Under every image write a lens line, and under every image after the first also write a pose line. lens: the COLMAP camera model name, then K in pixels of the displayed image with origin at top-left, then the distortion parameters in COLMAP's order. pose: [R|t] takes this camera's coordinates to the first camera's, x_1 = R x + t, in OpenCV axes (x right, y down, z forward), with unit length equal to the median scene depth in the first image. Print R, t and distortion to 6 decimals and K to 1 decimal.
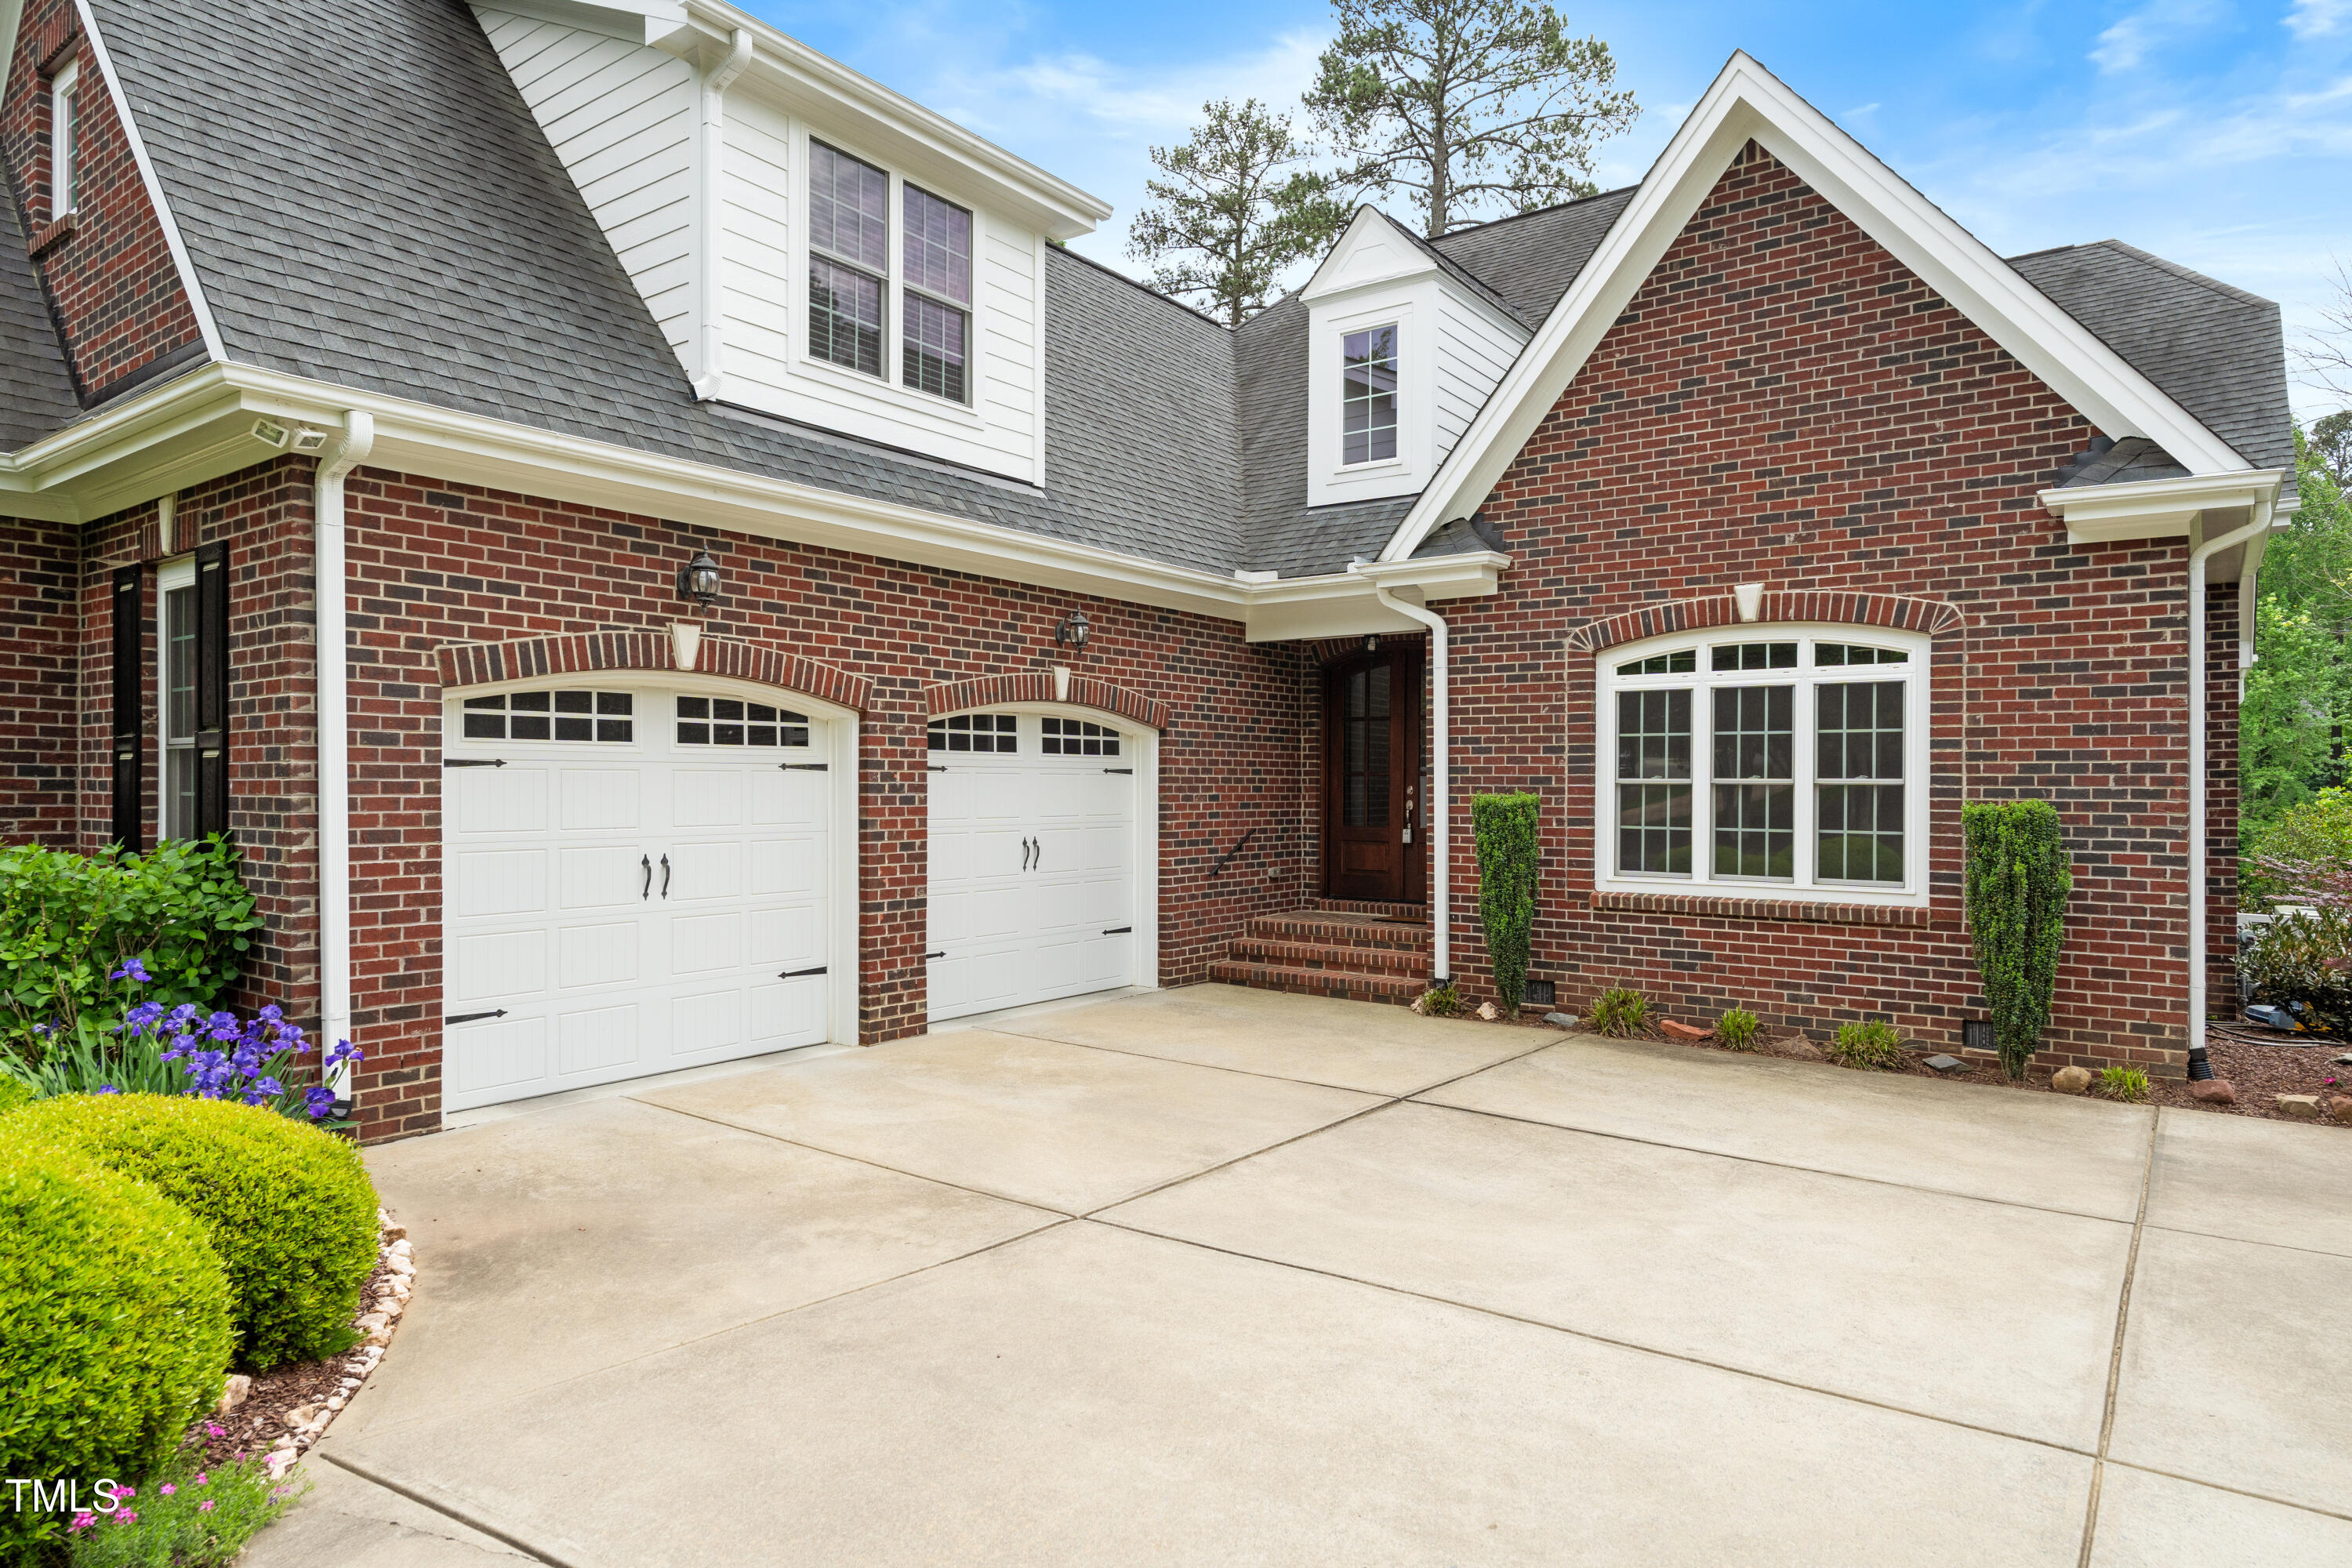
lens RADIAL K [[1381.7, 0, 1174.9], [0, 1381.7, 777.7], [0, 0, 1]] dist [-0.001948, 0.000074]
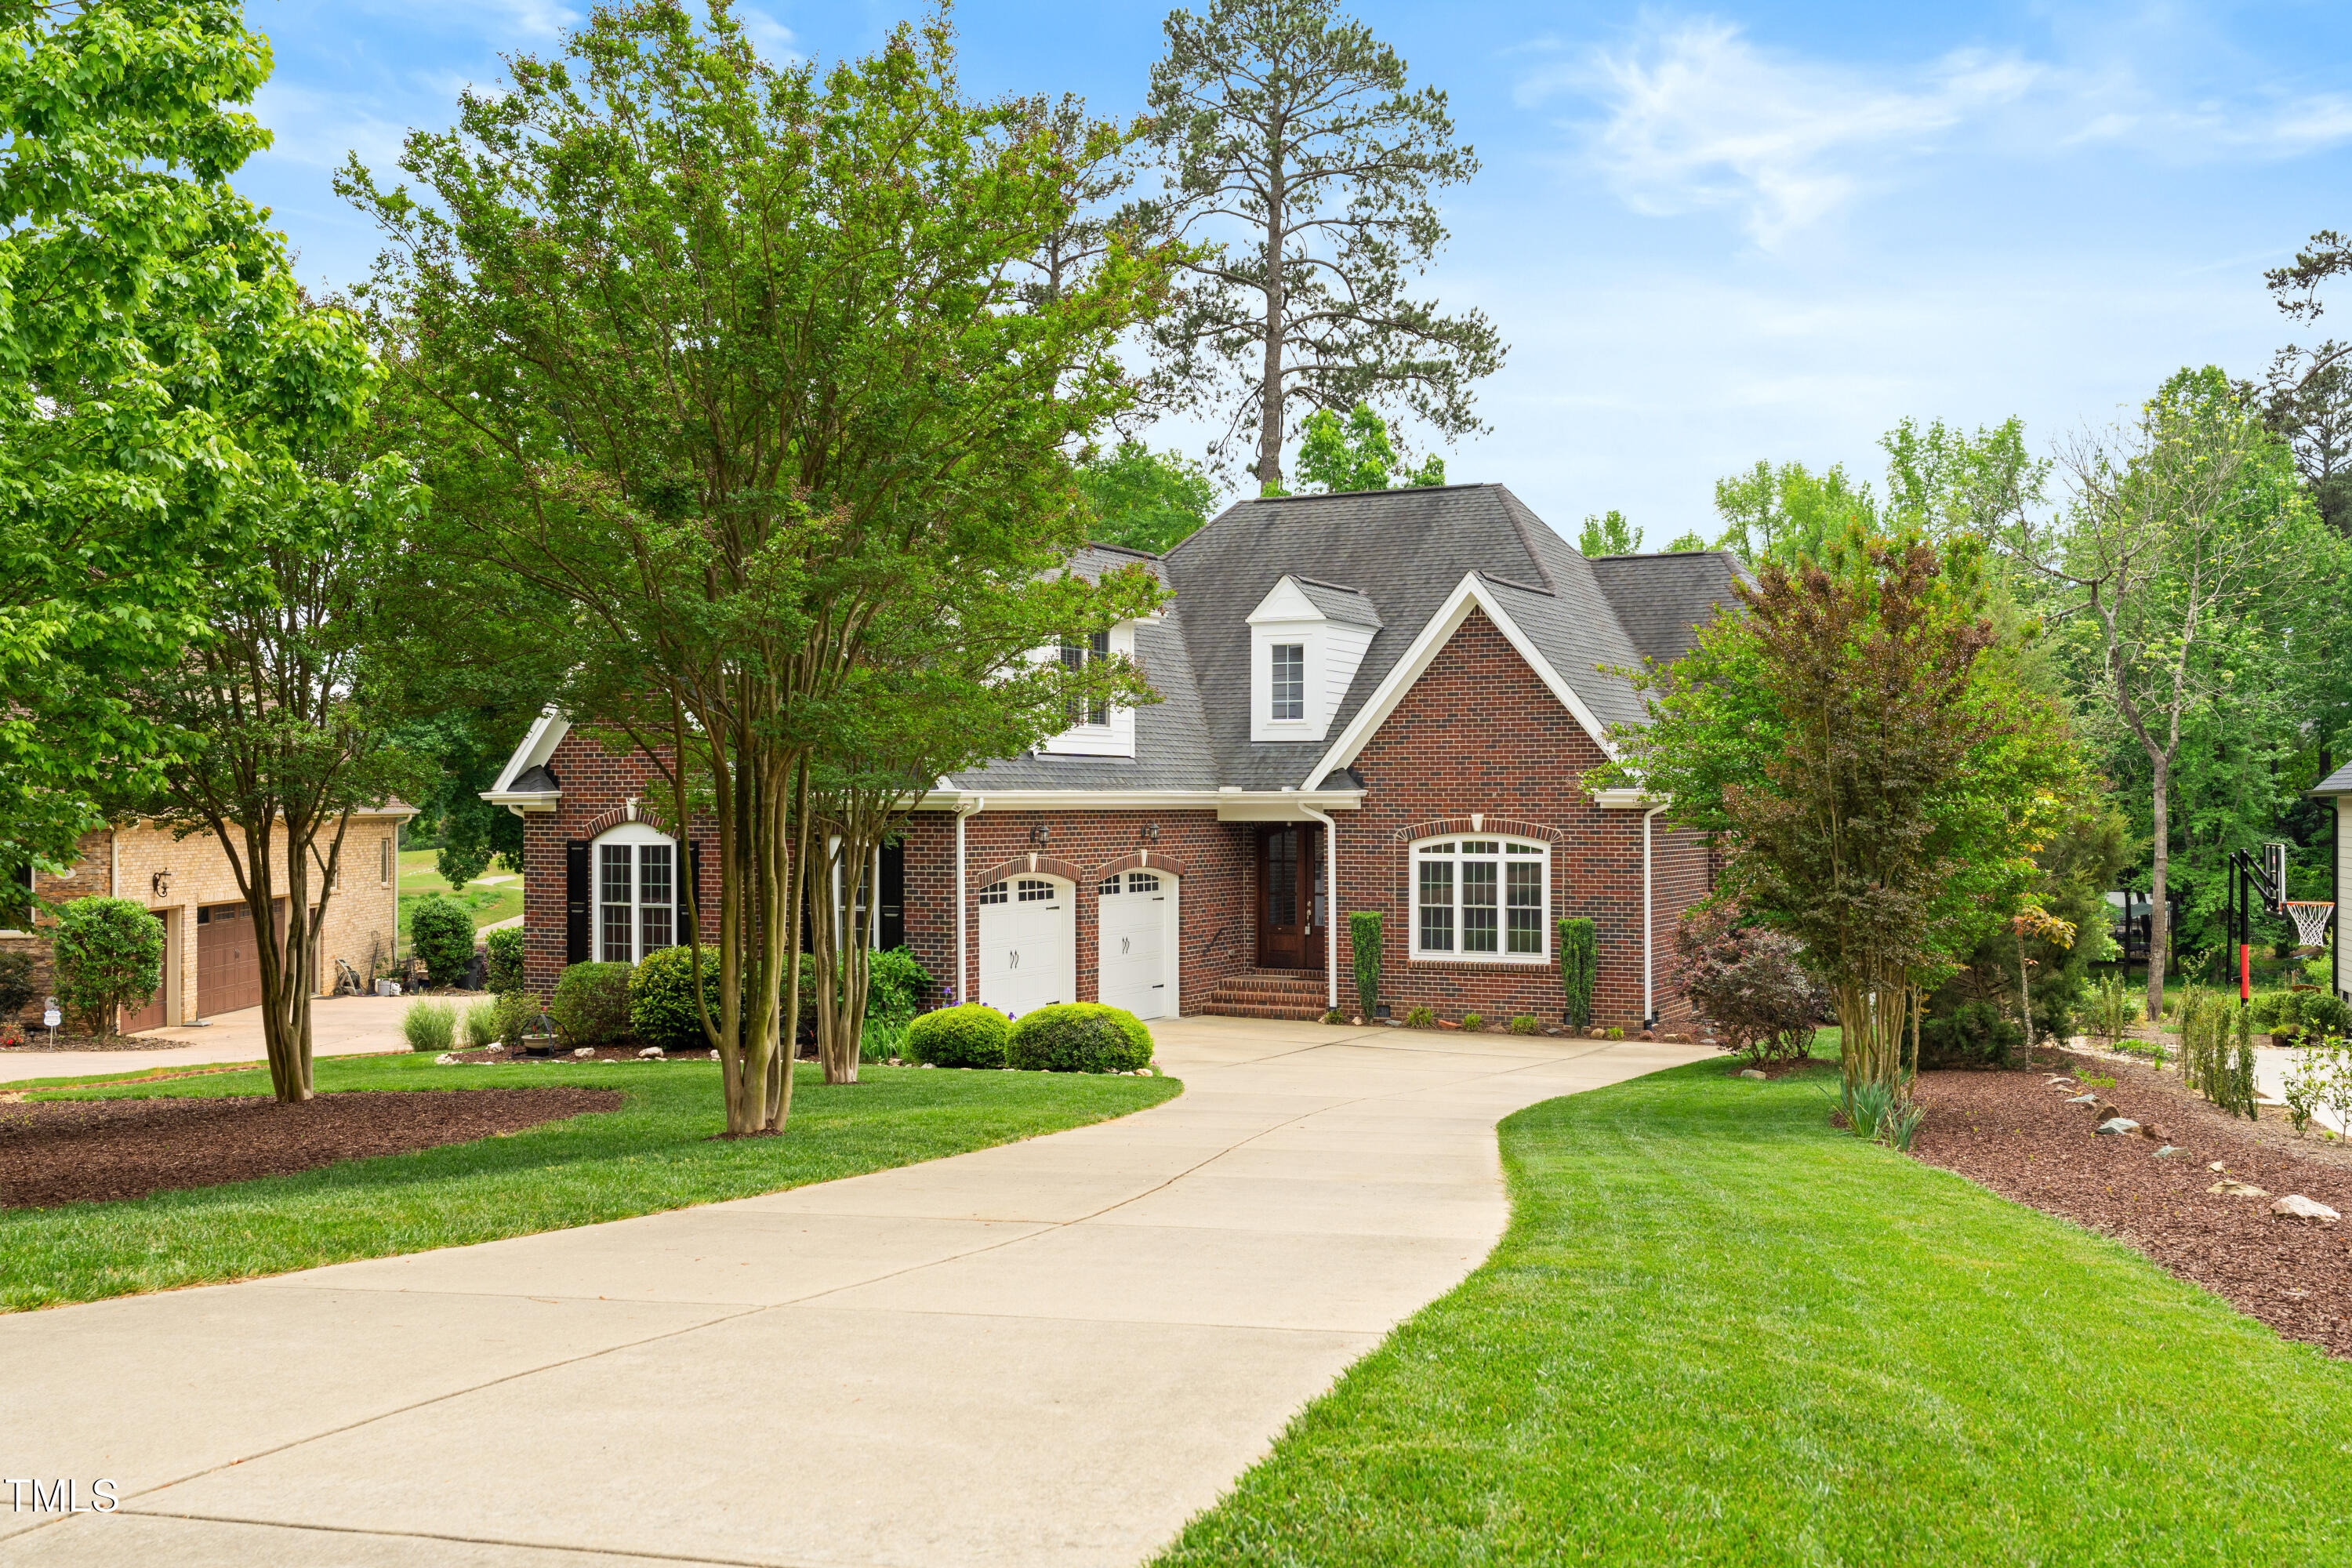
lens RADIAL K [[2382.7, 0, 1177.6], [0, 2382.7, 786.0], [0, 0, 1]] dist [-0.024833, 0.000000]
pose [[0.985284, -0.004317, 0.170869, -0.621446], [0.004227, 0.999991, 0.000892, -0.175968], [-0.170871, -0.000156, 0.985293, -2.366368]]
